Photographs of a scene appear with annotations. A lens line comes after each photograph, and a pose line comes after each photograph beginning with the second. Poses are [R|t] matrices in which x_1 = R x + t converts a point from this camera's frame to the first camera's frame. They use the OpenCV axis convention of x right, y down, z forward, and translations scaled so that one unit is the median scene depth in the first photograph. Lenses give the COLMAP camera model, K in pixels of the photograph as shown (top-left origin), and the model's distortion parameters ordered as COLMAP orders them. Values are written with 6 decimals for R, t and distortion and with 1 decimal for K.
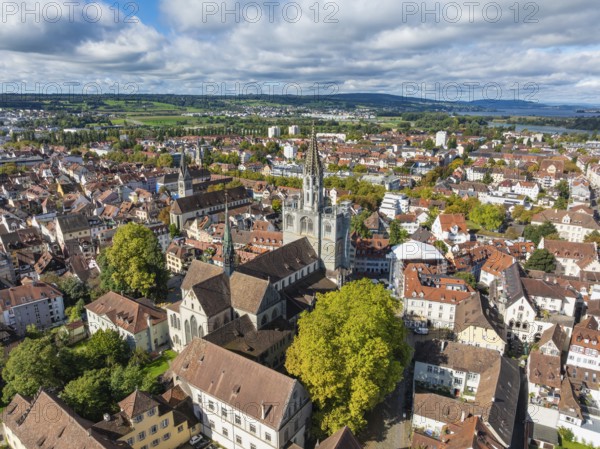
lens RADIAL K [[422.5, 0, 300.0], [0, 422.5, 224.5], [0, 0, 1]] dist [-0.041588, 0.001675]
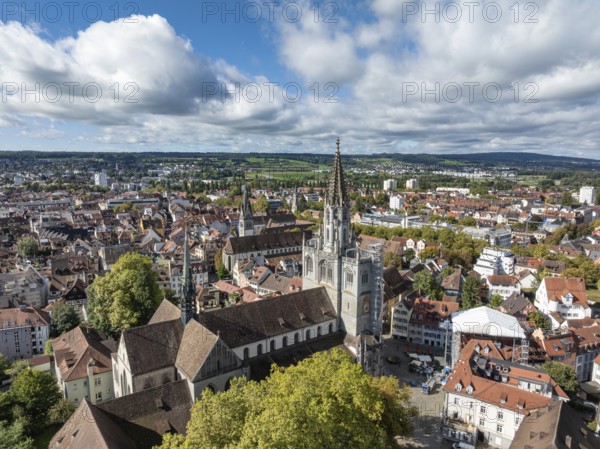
lens RADIAL K [[422.5, 0, 300.0], [0, 422.5, 224.5], [0, 0, 1]] dist [-0.041588, 0.001675]
pose [[0.951244, 0.044526, -0.305210, 0.146518], [-0.085531, 0.988798, -0.122322, 0.011135], [0.296344, 0.142463, 0.944396, 0.183731]]
